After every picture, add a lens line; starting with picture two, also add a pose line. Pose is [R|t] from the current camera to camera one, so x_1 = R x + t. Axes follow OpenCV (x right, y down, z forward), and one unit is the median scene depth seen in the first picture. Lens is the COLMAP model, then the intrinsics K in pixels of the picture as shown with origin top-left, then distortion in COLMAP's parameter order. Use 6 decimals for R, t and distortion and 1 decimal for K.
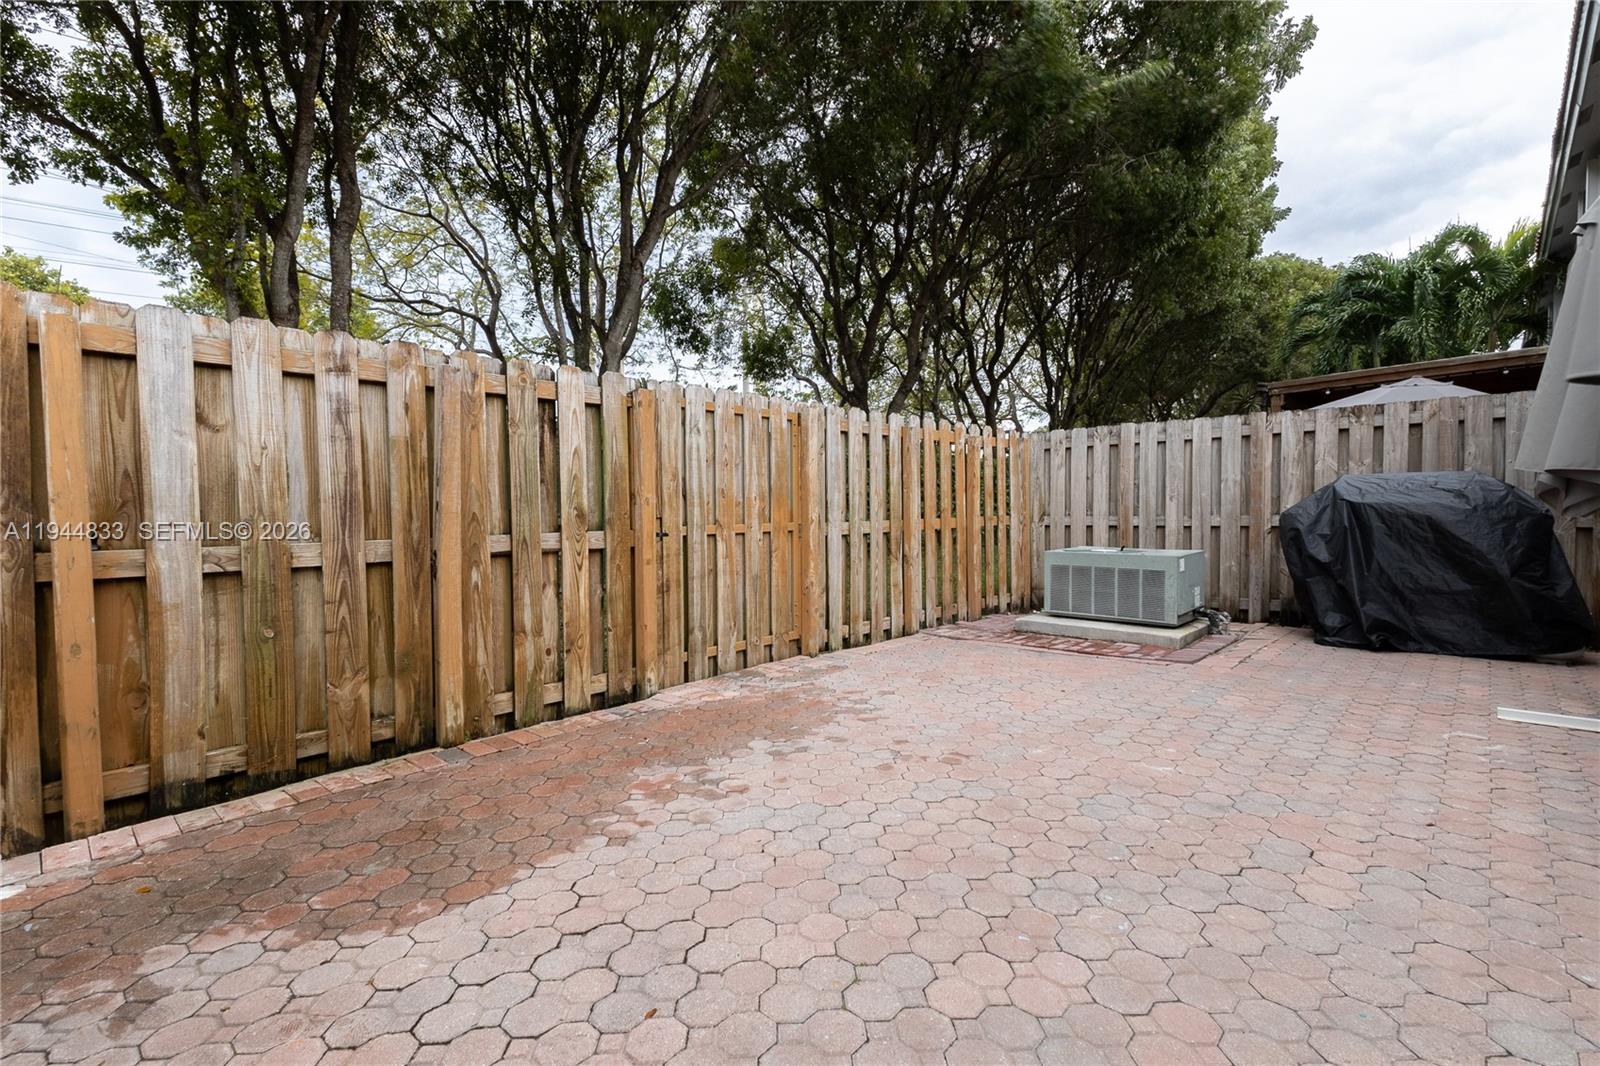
lens RADIAL K [[733.7, 0, 800.0], [0, 733.7, 533.0], [0, 0, 1]] dist [0.022021, -0.000770]
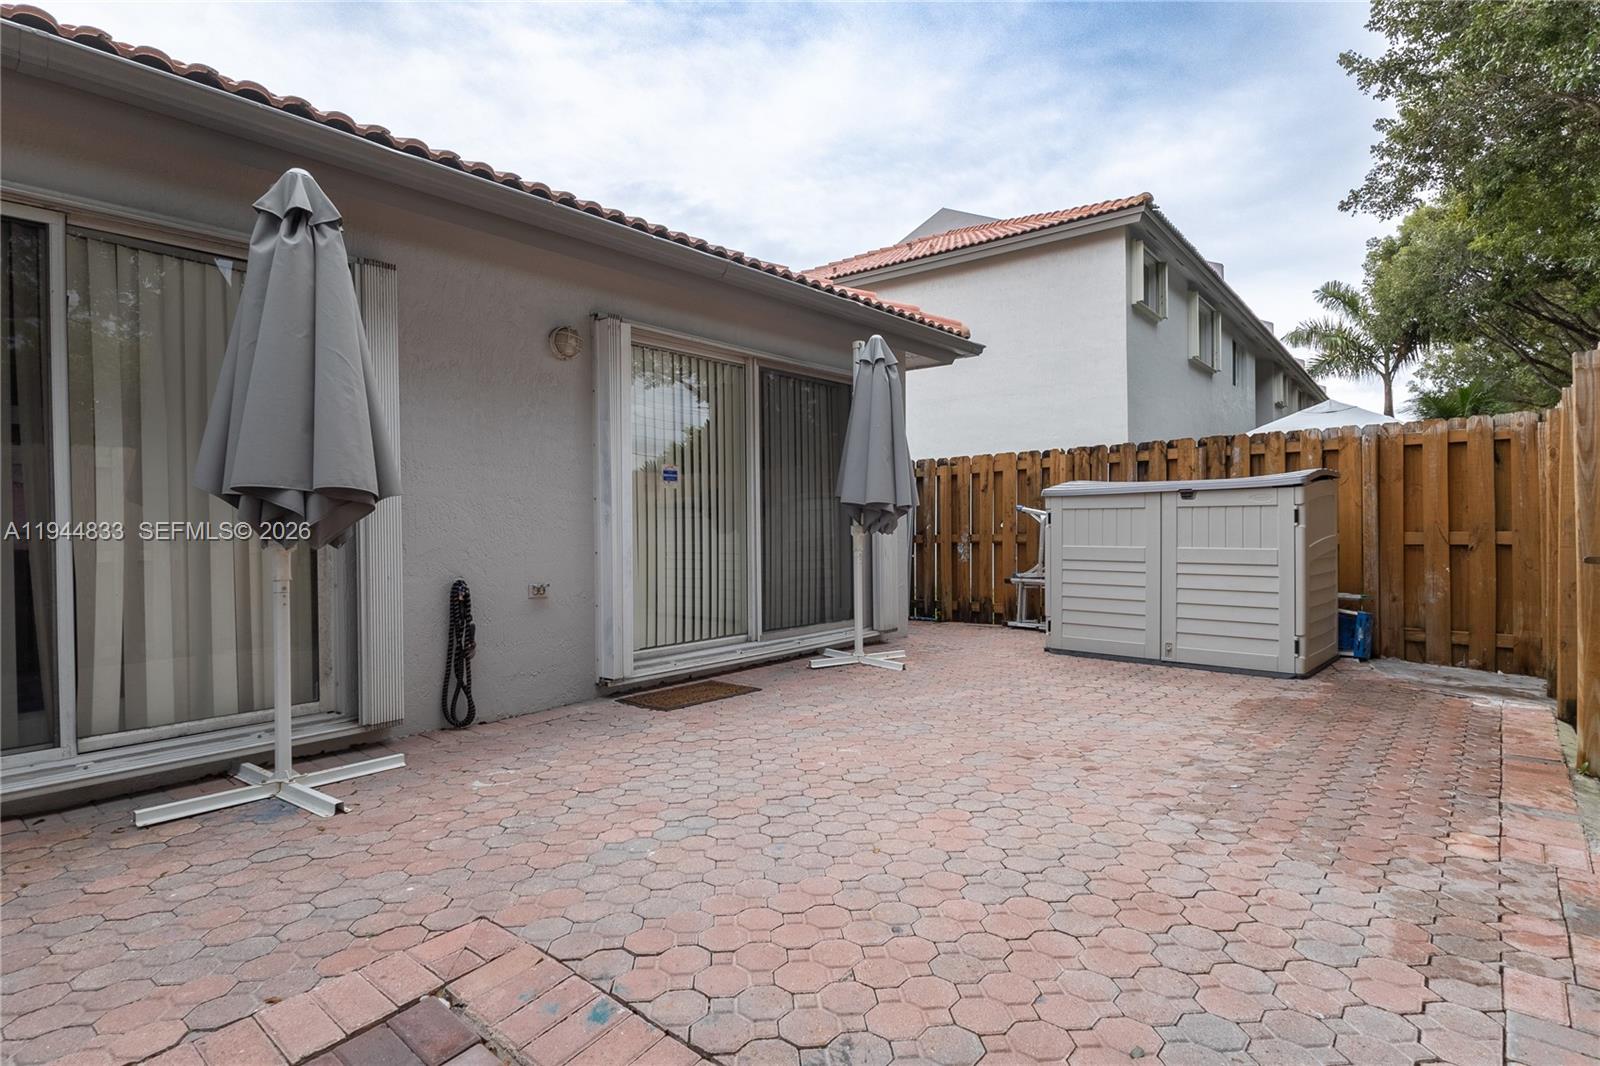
lens RADIAL K [[831.5, 0, 800.0], [0, 831.5, 533.0], [0, 0, 1]] dist [0.003100, -0.000974]
pose [[-0.998636, 0.021956, -0.047378, 0.510454], [0.019610, 0.998585, 0.049423, -0.070625], [0.048396, 0.048426, -0.997654, 1.879100]]
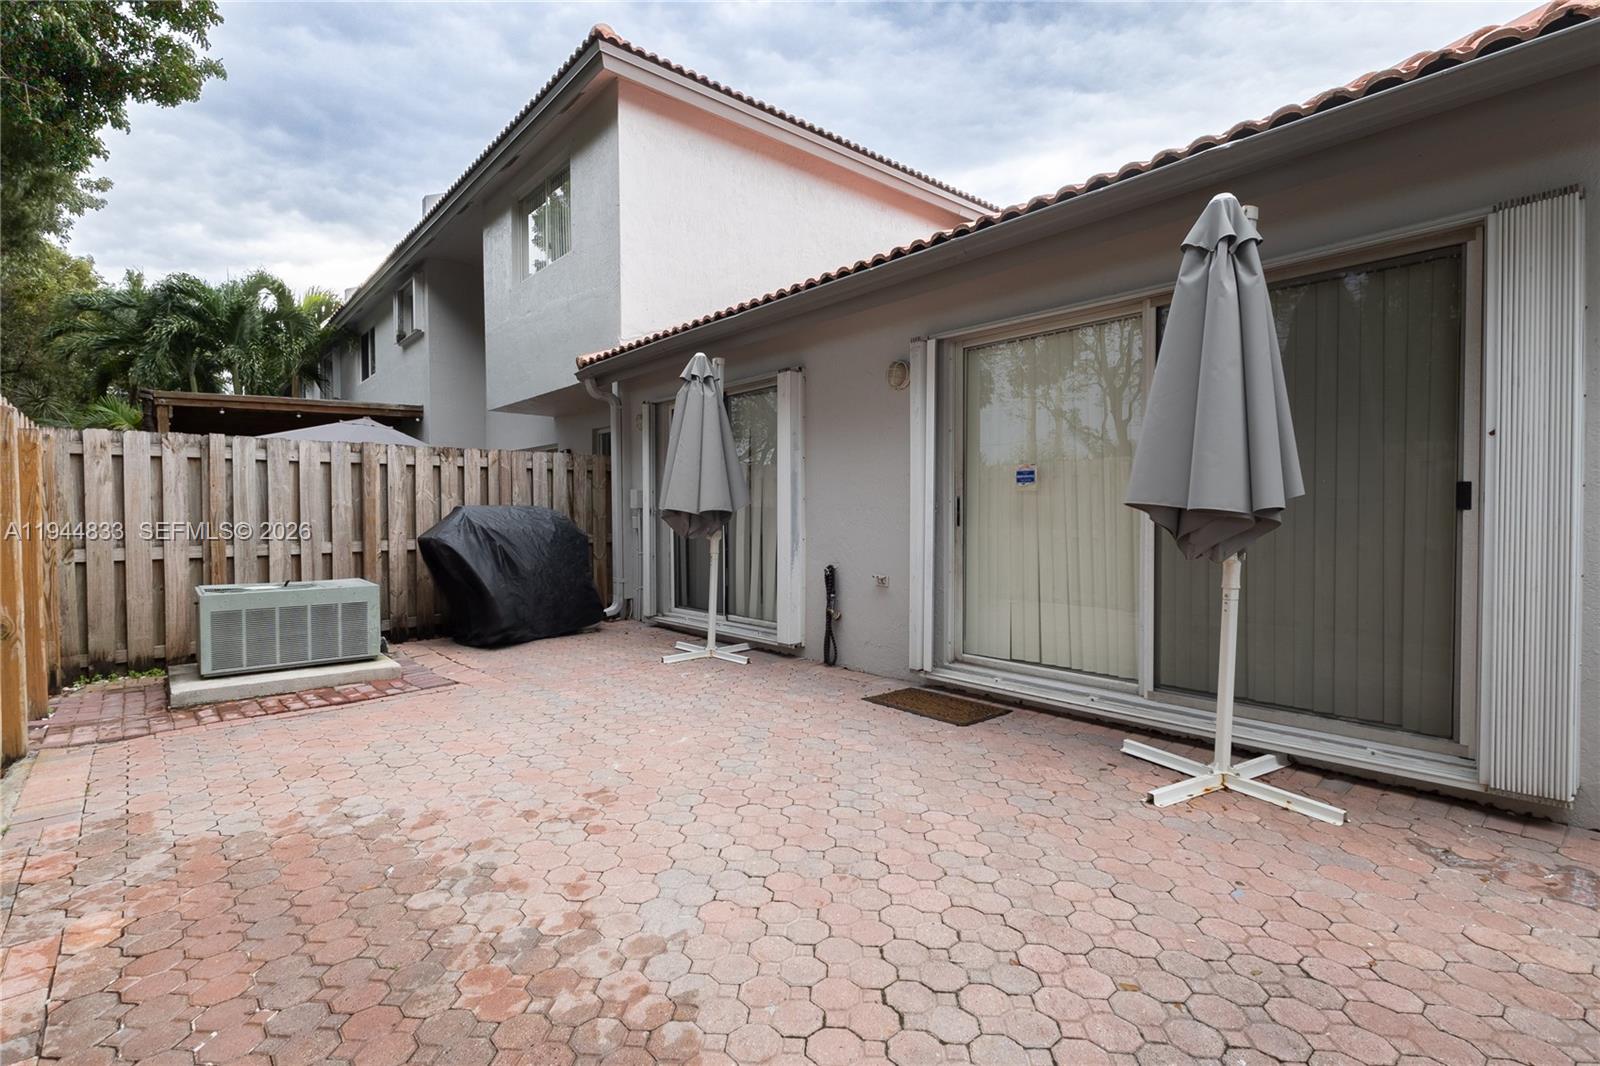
lens RADIAL K [[750.0, 0, 800.0], [0, 750.0, 533.0], [0, 0, 1]] dist [-0.010040, -0.000046]
pose [[0.108371, -0.015724, 0.993986, -0.649368], [0.042097, 0.999051, 0.011214, -0.040309], [-0.993219, 0.040628, 0.108930, 0.530427]]
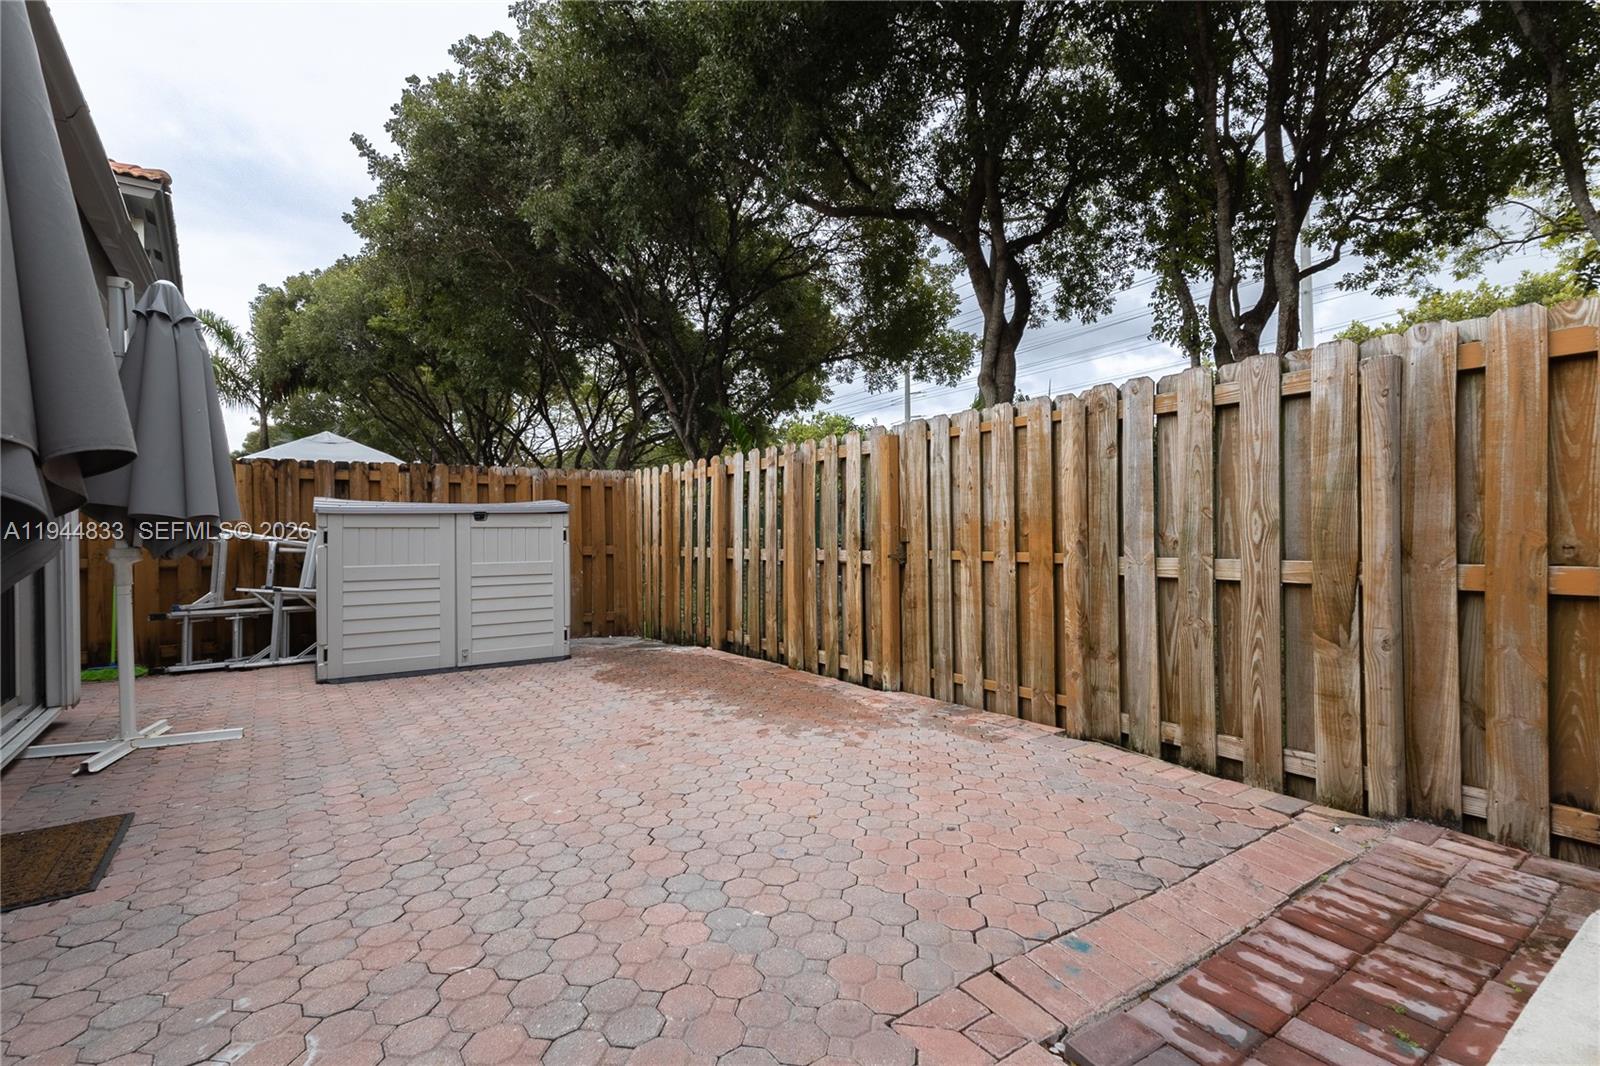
lens RADIAL K [[733.7, 0, 800.0], [0, 733.7, 533.0], [0, 0, 1]] dist [0.022021, -0.000770]
pose [[-0.197099, 0.015767, -0.980257, 1.171464], [-0.025251, 0.999457, 0.021153, -0.066232], [0.980058, 0.028922, -0.196594, 1.291262]]
